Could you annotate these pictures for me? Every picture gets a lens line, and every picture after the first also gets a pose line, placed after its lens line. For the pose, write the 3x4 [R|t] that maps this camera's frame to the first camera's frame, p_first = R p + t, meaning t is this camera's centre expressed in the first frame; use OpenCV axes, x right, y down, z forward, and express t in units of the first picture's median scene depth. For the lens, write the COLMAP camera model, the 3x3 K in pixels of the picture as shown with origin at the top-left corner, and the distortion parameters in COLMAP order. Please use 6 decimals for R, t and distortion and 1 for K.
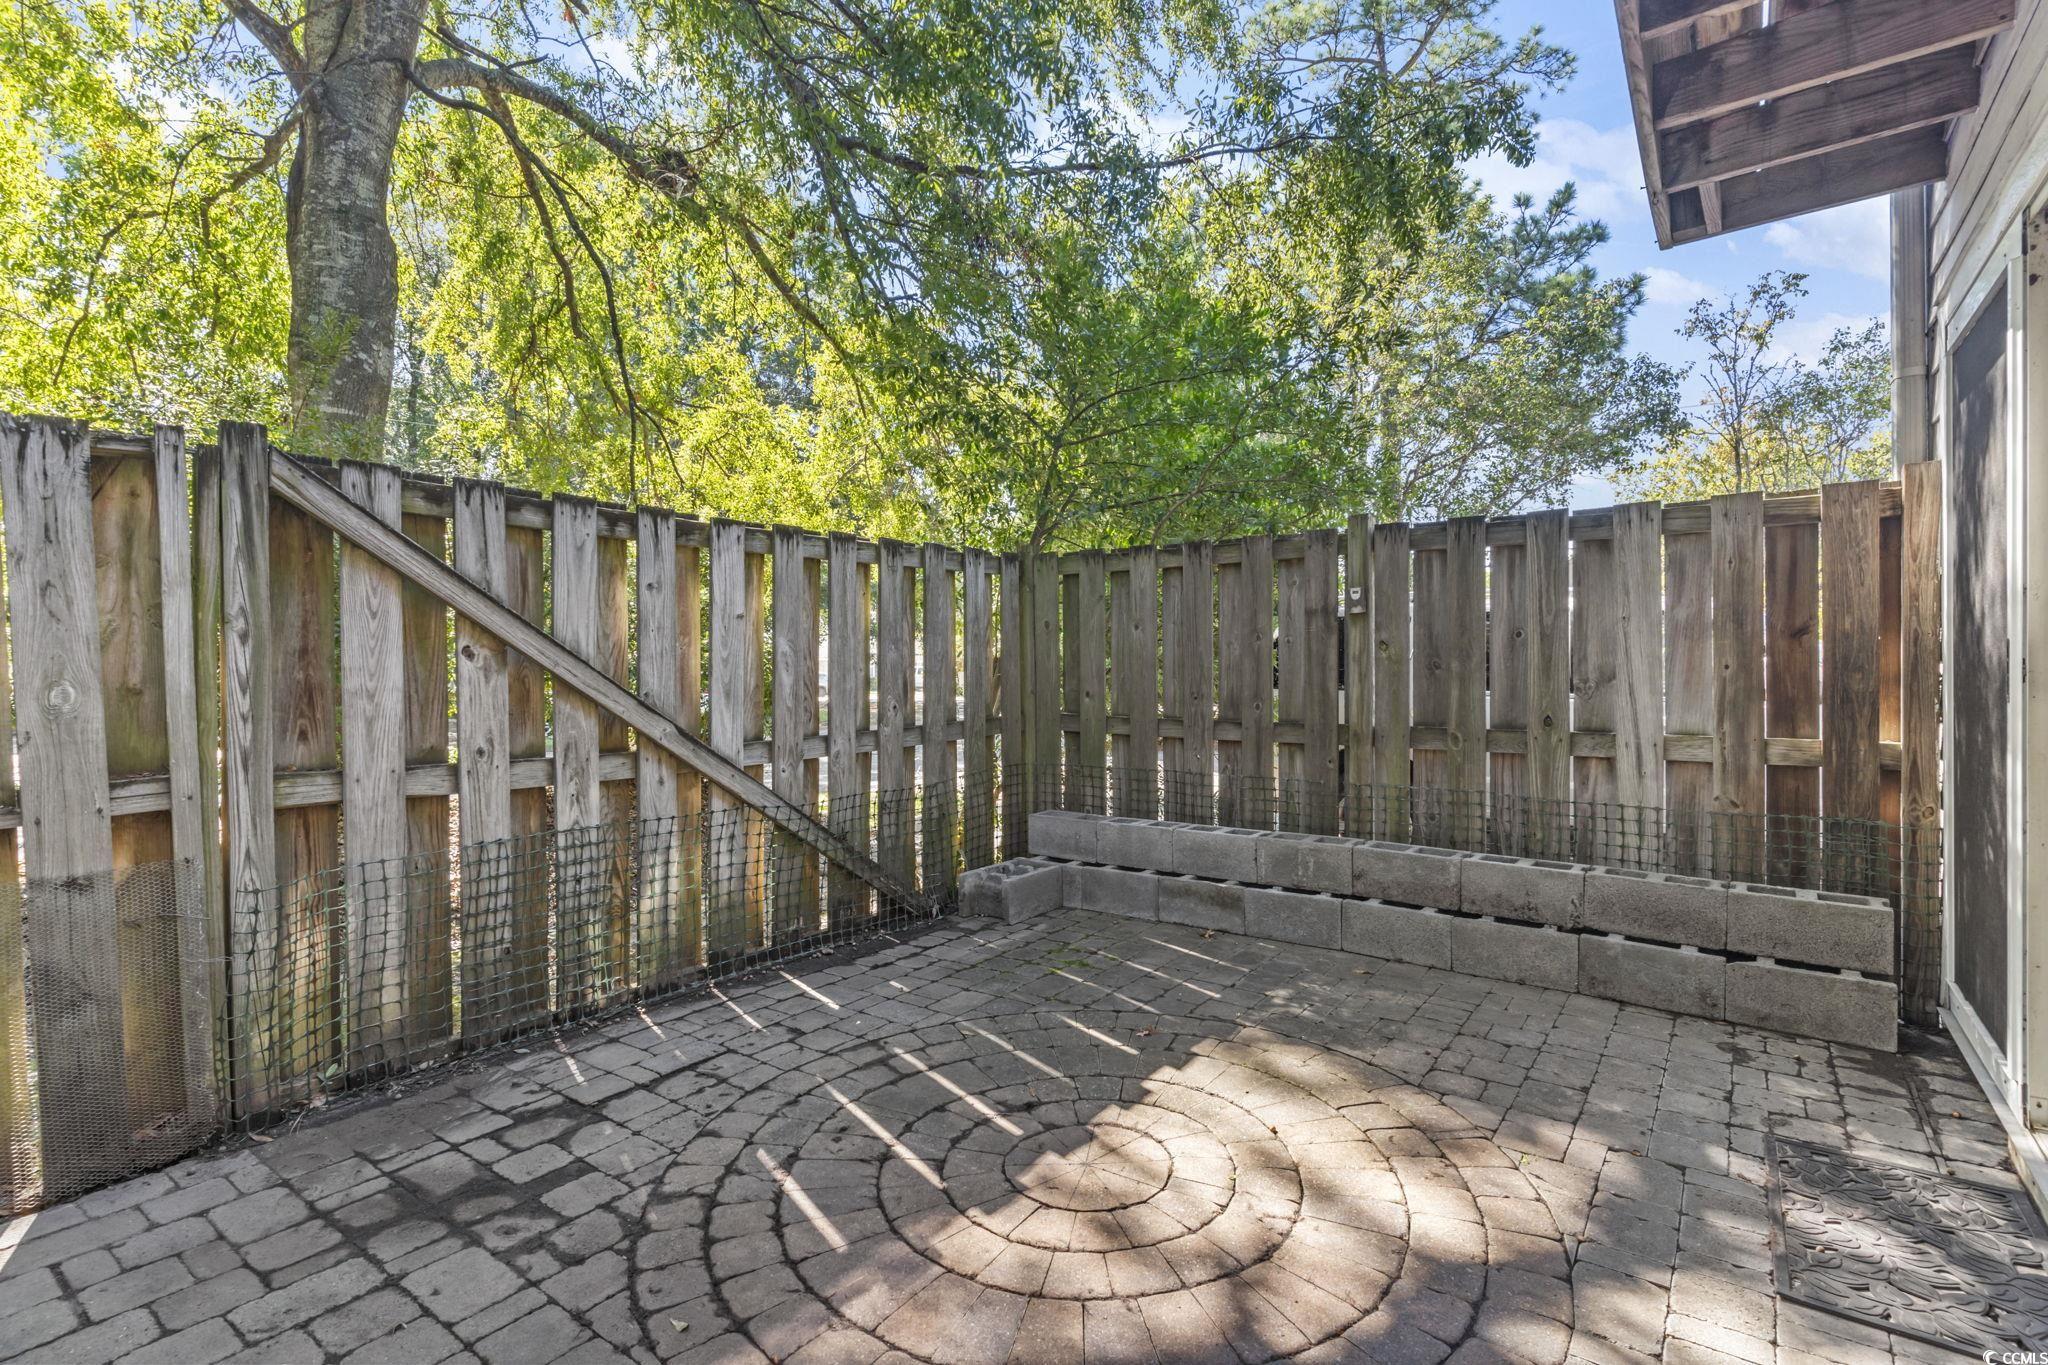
lens RADIAL K [[977.2, 0, 1017.4], [0, 977.2, 678.9], [0, 0, 1]] dist [0.000438, 0.000021]
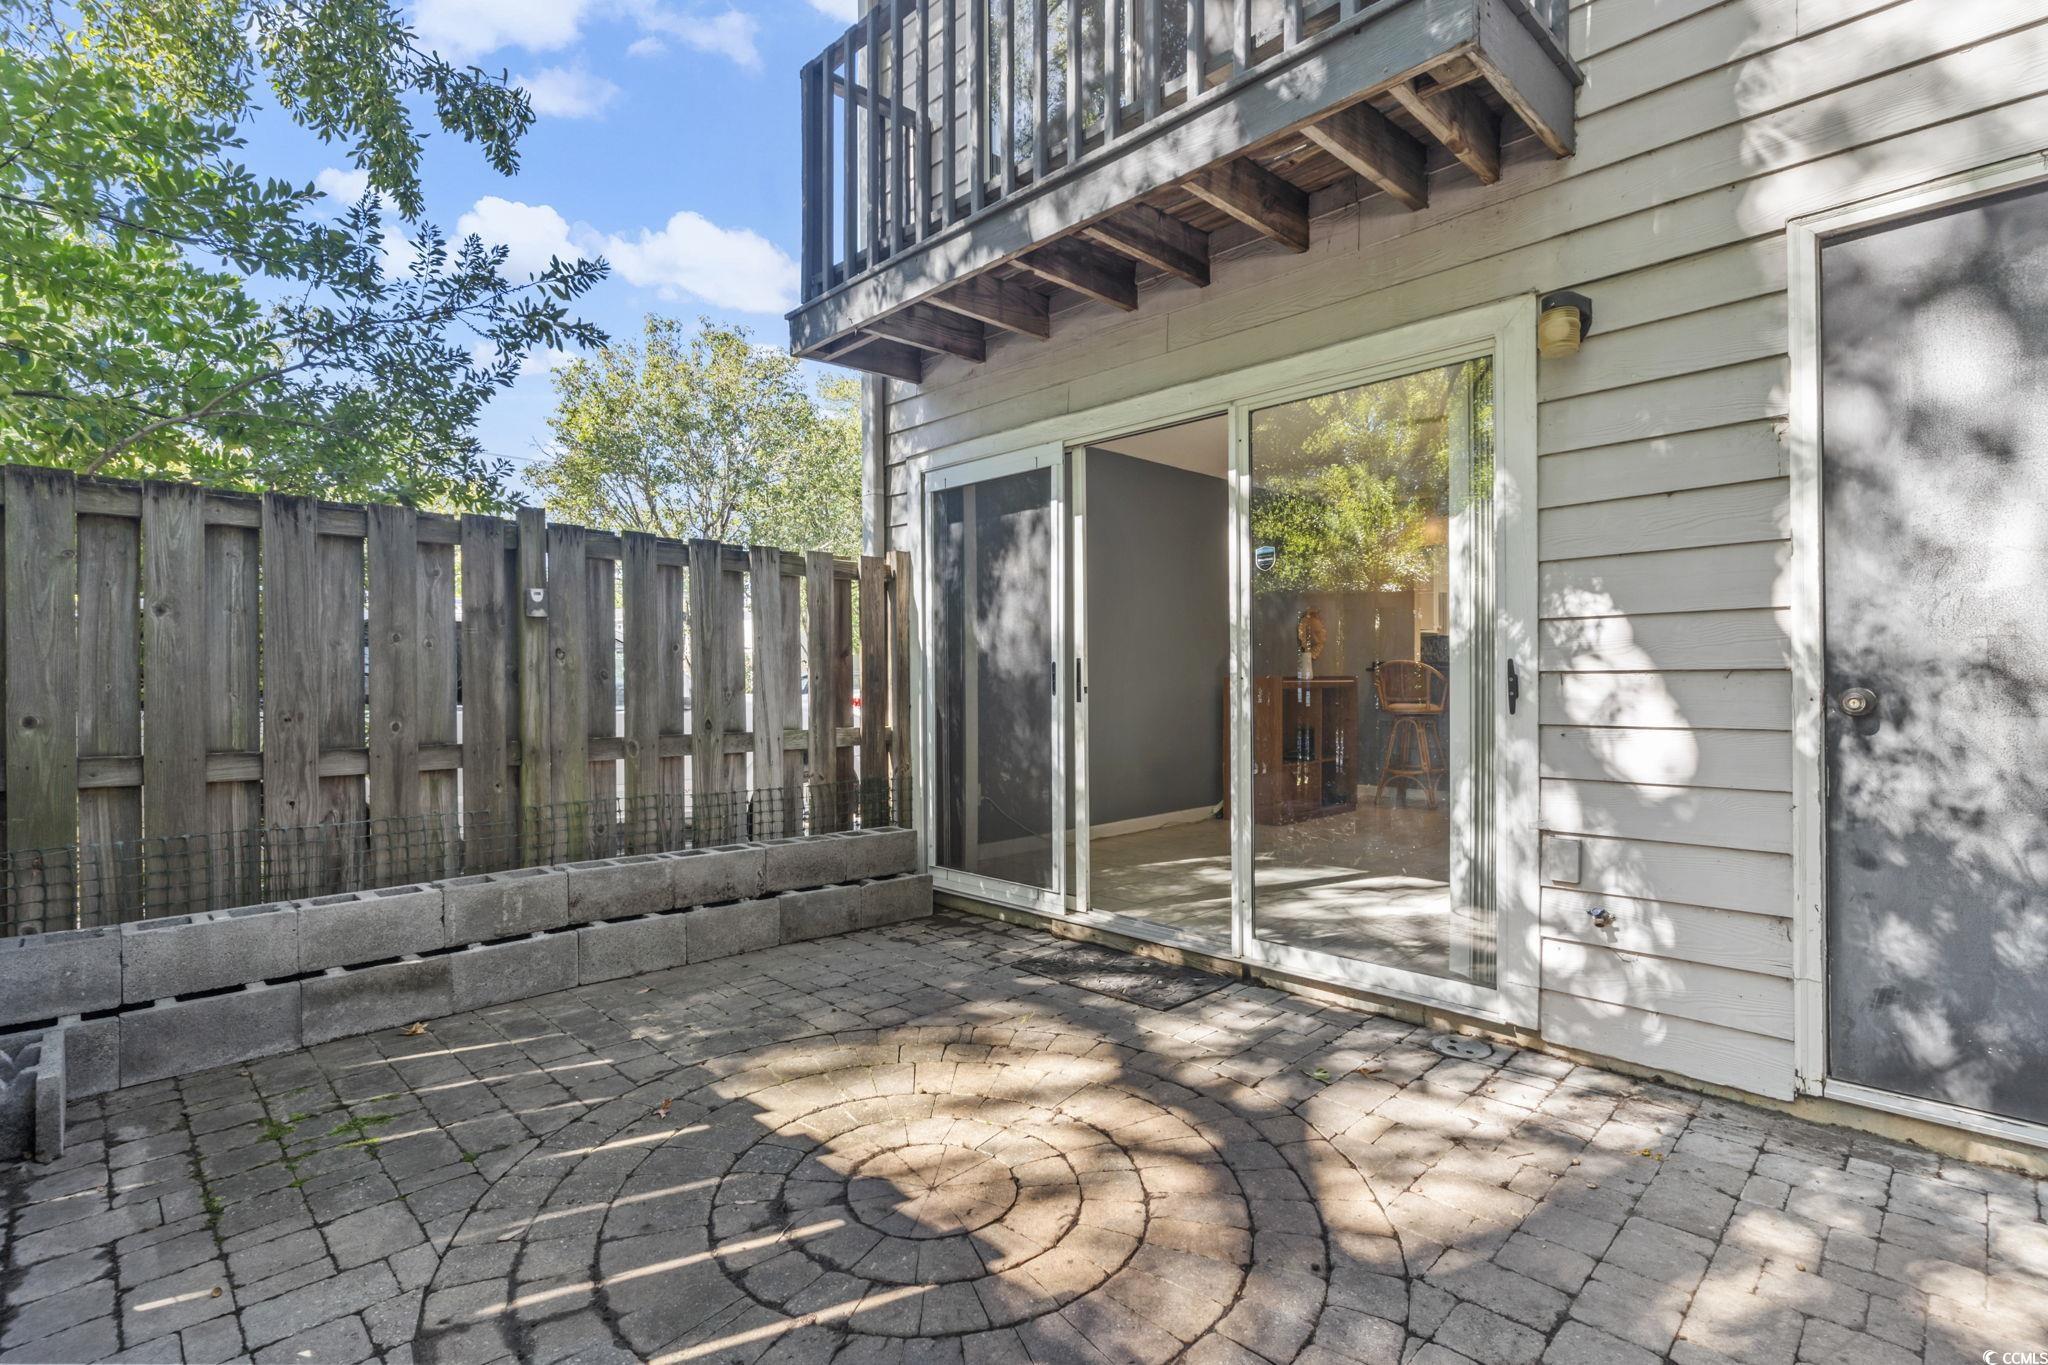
lens RADIAL K [[977.2, 0, 1017.4], [0, 977.2, 678.9], [0, 0, 1]] dist [0.000438, 0.000021]
pose [[0.155841, 0.006256, 0.987762, -0.708274], [0.015560, 0.999840, -0.008787, 0.007793], [-0.987660, 0.016739, 0.155719, 0.626599]]
